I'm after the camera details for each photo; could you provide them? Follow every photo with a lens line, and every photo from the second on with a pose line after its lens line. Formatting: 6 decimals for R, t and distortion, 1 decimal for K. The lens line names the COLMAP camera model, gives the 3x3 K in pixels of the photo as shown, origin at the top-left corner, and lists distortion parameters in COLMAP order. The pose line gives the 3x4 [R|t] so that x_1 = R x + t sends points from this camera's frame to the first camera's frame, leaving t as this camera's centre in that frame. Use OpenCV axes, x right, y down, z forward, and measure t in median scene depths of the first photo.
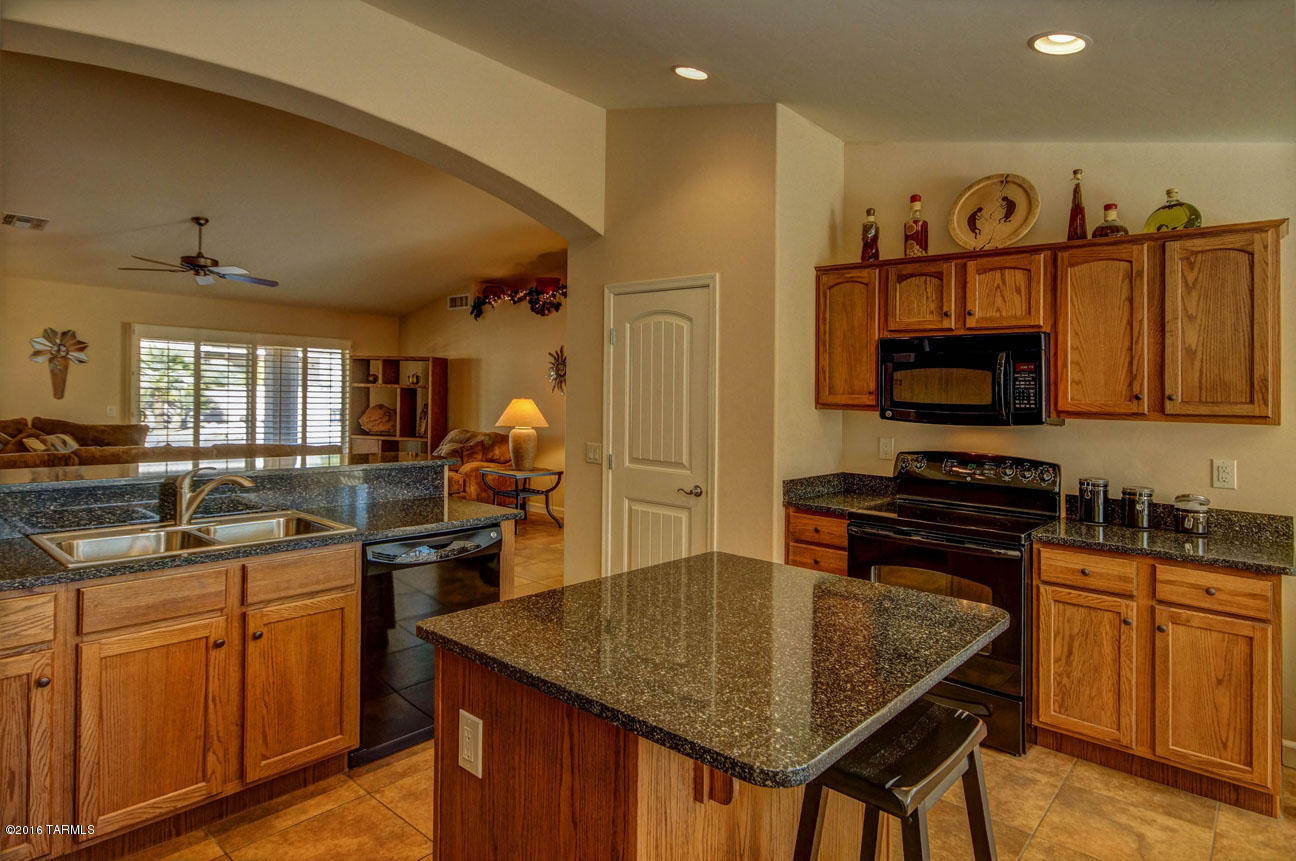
lens RADIAL K [[715.5, 0, 638.2], [0, 715.5, 400.3], [0, 0, 1]] dist [0.005673, 0.001393]
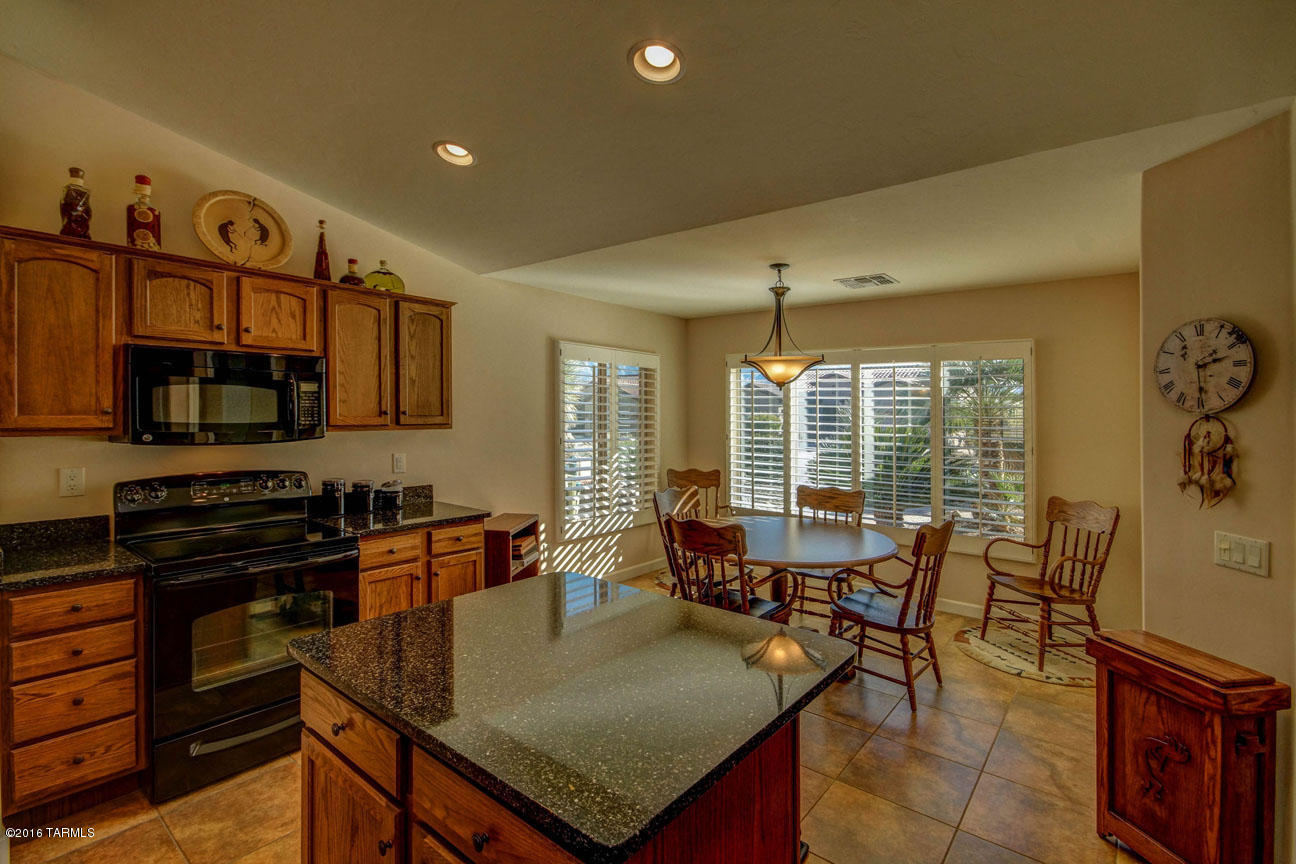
lens RADIAL K [[612.7, 0, 645.0], [0, 612.7, 401.0], [0, 0, 1]] dist [0.000564, 0.000027]
pose [[-0.038999, -0.009059, 0.999198, -0.419533], [-0.001739, 0.999958, 0.008998, -0.034003], [-0.999238, -0.001387, -0.039013, 0.507755]]
